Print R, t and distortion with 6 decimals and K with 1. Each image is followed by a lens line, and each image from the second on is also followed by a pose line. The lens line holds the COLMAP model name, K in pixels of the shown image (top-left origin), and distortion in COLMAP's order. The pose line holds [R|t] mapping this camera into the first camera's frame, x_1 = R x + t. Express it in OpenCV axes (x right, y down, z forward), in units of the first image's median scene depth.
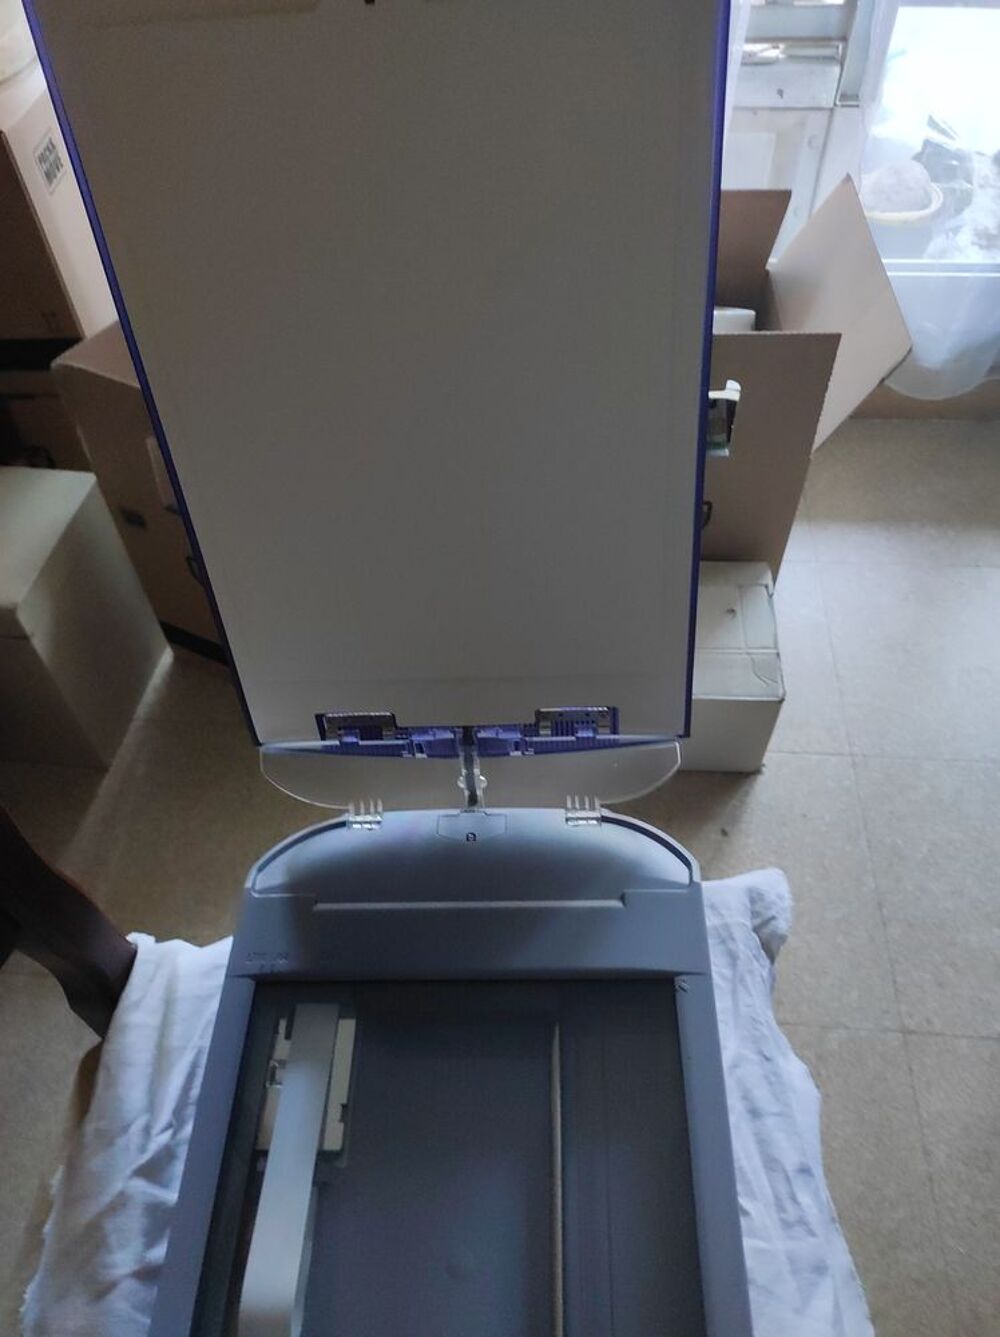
lens RADIAL K [[996.5, 0, 506.3], [0, 996.5, 671.2], [0, 0, 1]] dist [0.050996, -0.051945]
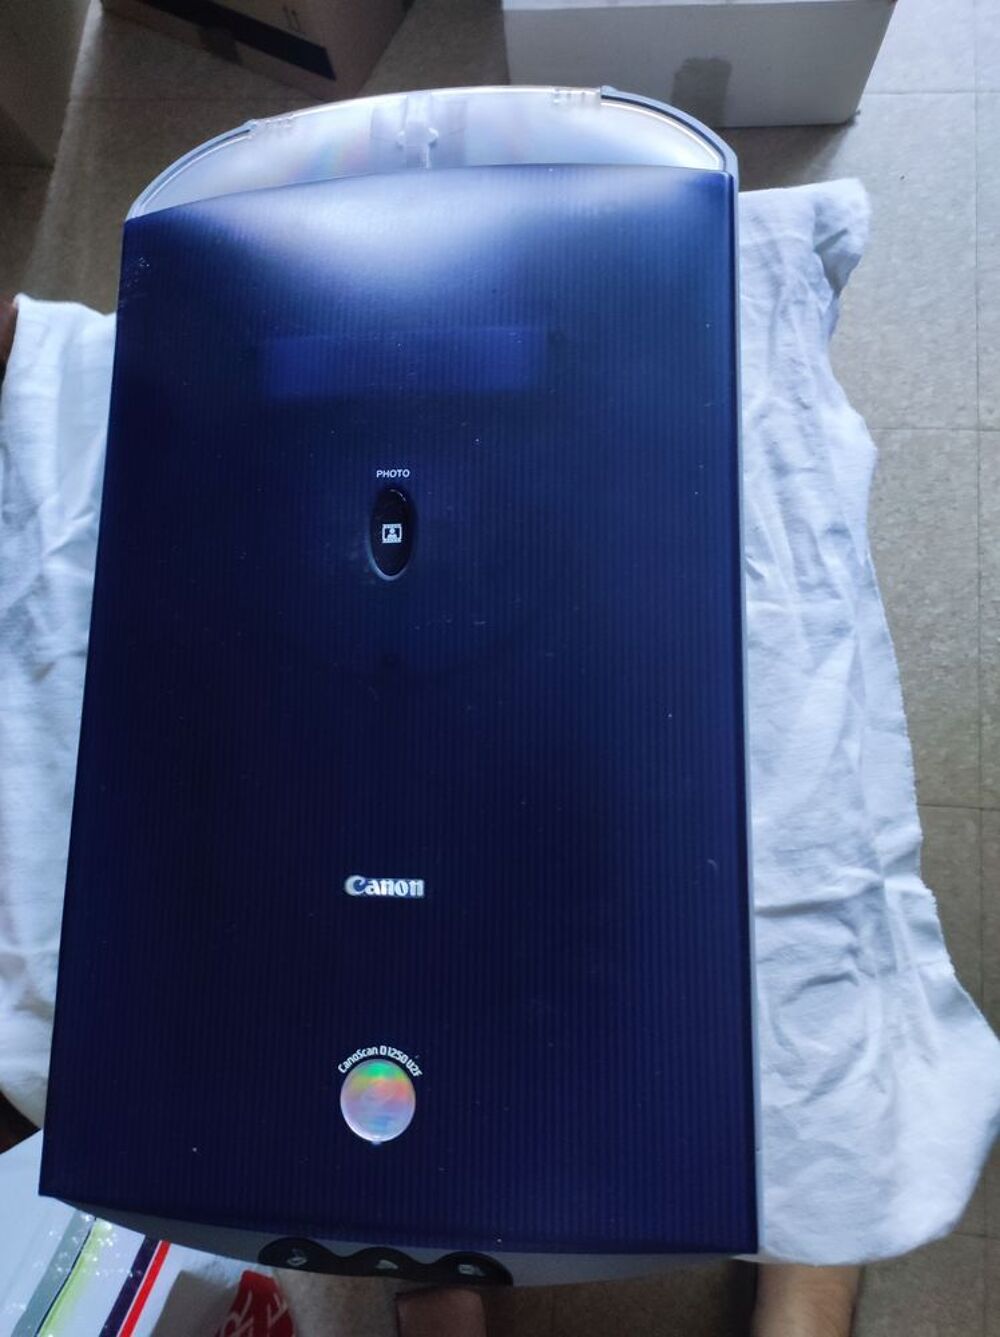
lens RADIAL K [[970.6, 0, 529.0], [0, 970.6, 681.9], [0, 0, 1]] dist [0.104120, -0.092195]
pose [[0.997990, -0.022671, -0.059179, 0.074721], [0.049247, 0.865162, 0.499069, 0.157537], [0.039885, -0.500980, 0.864539, 0.190540]]
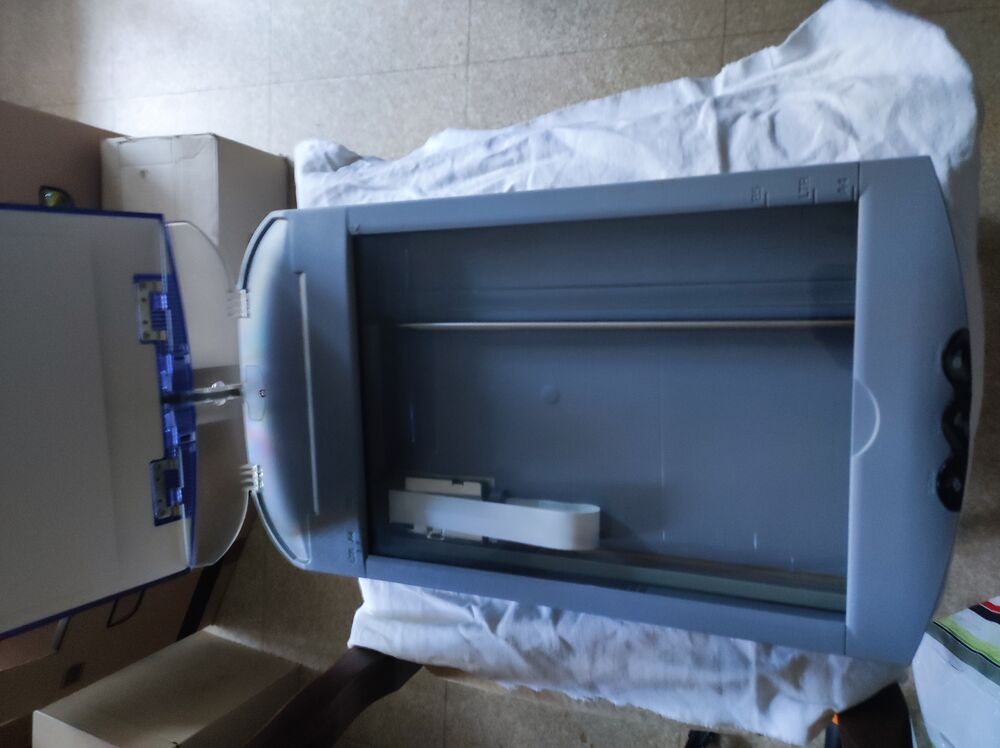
lens RADIAL K [[739.2, 0, 500.0], [0, 739.2, 374.0], [0, 0, 1]] dist [0.043977, 0.001140]
pose [[-0.013887, -0.999409, -0.031450, 0.014172], [0.962026, -0.021929, 0.272075, 0.196768], [-0.272604, -0.026477, 0.961762, 0.021720]]
